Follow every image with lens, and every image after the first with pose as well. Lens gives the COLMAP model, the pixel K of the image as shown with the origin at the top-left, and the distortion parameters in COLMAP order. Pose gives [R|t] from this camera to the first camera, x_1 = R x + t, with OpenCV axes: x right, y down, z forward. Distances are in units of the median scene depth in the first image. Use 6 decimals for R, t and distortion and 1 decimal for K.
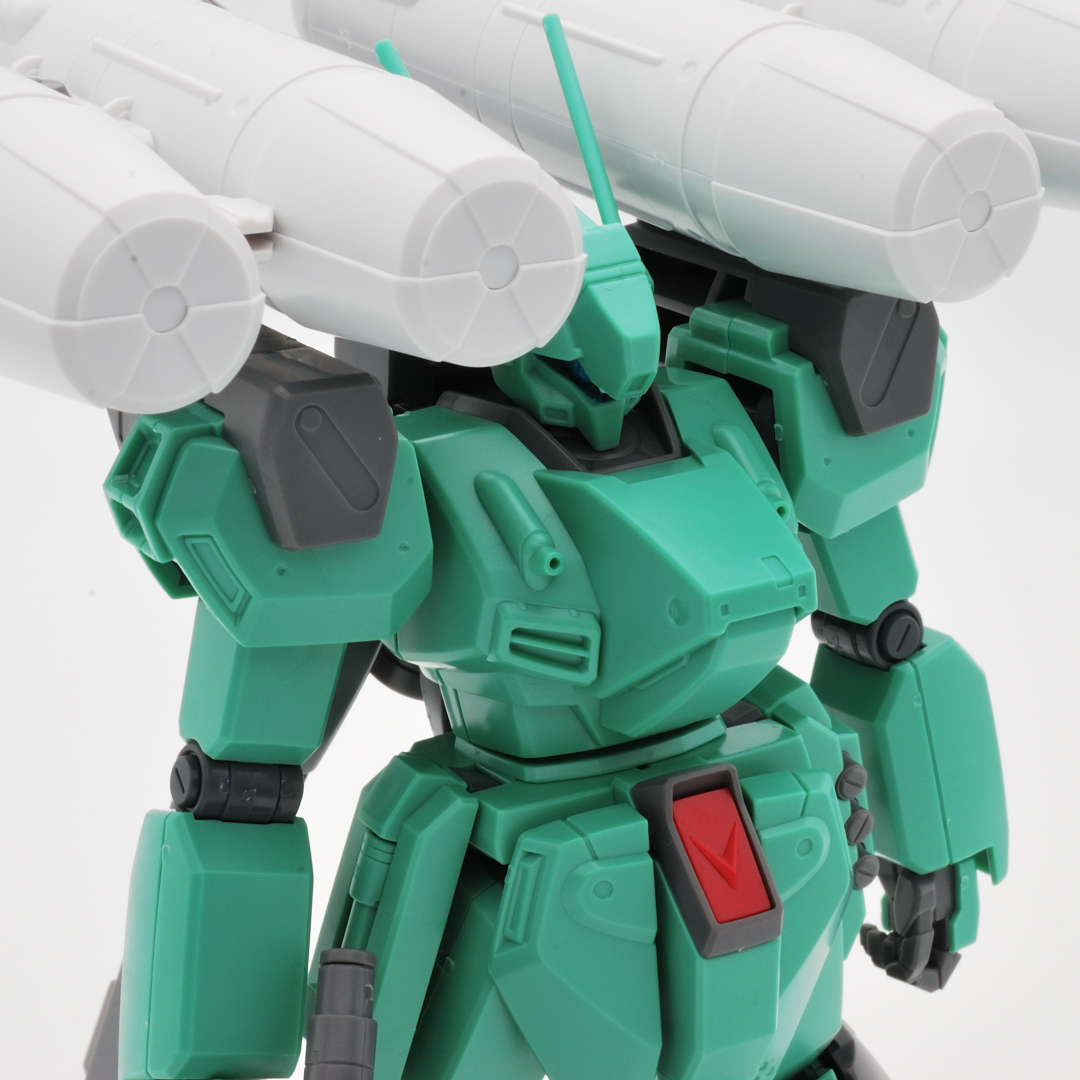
lens RADIAL K [[3107.9, 0, 540.2], [0, 3107.9, 513.9], [0, 0, 1]] dist [0.083436, -0.268965]
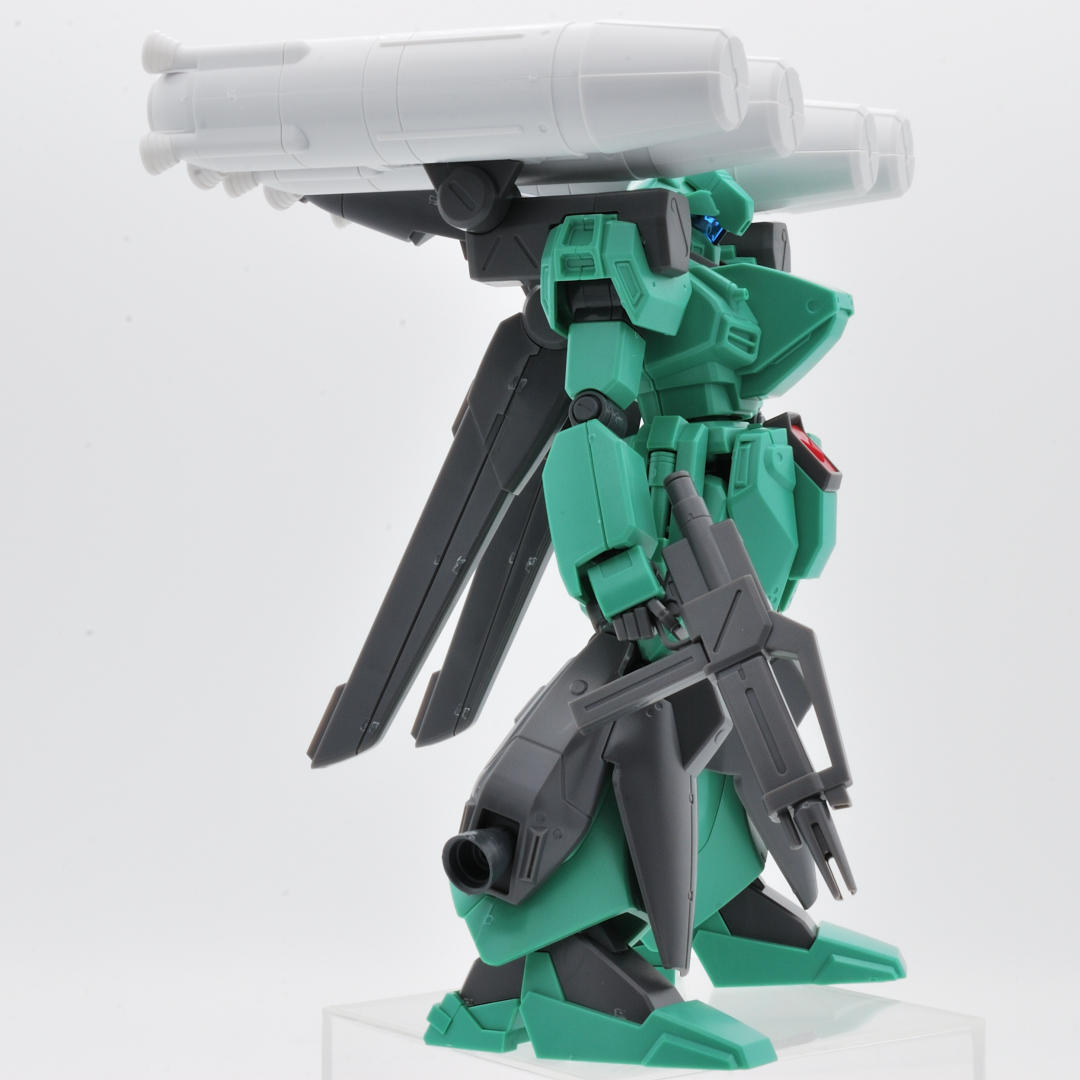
lens RADIAL K [[3107.9, 0, 540.2], [0, 3107.9, 513.9], [0, 0, 1]] dist [0.083436, -0.268965]
pose [[0.809160, 0.017662, 0.587323, -1.296531], [0.180499, 0.943748, -0.277056, 0.690293], [-0.559179, 0.330193, 0.760455, -0.442855]]
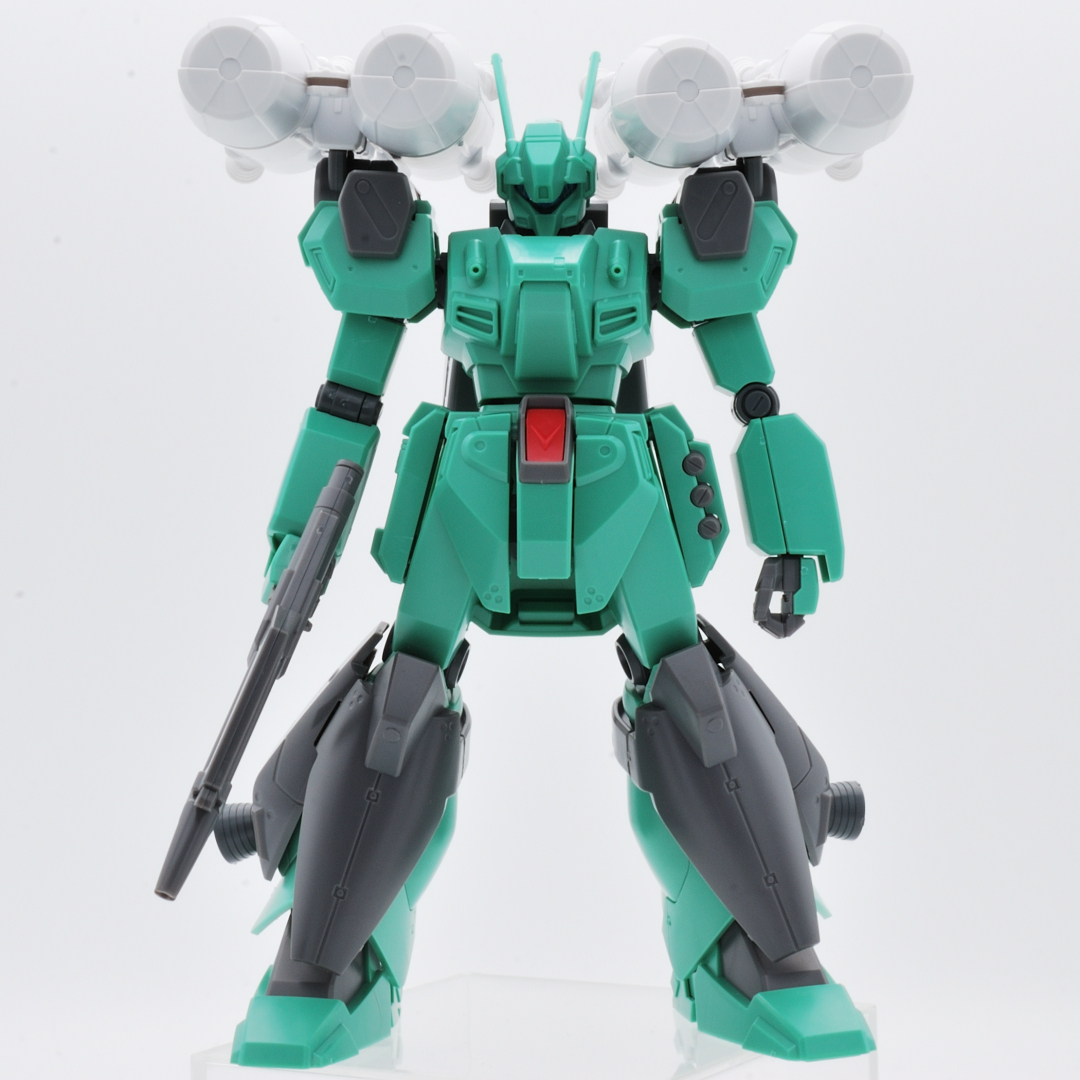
lens RADIAL K [[3107.9, 0, 540.2], [0, 3107.9, 513.9], [0, 0, 1]] dist [0.083436, -0.268965]
pose [[0.846252, 0.038215, -0.531410, 1.053456], [-0.198340, 0.948330, -0.247653, 0.619788], [0.494488, 0.314977, 0.810106, -0.492620]]
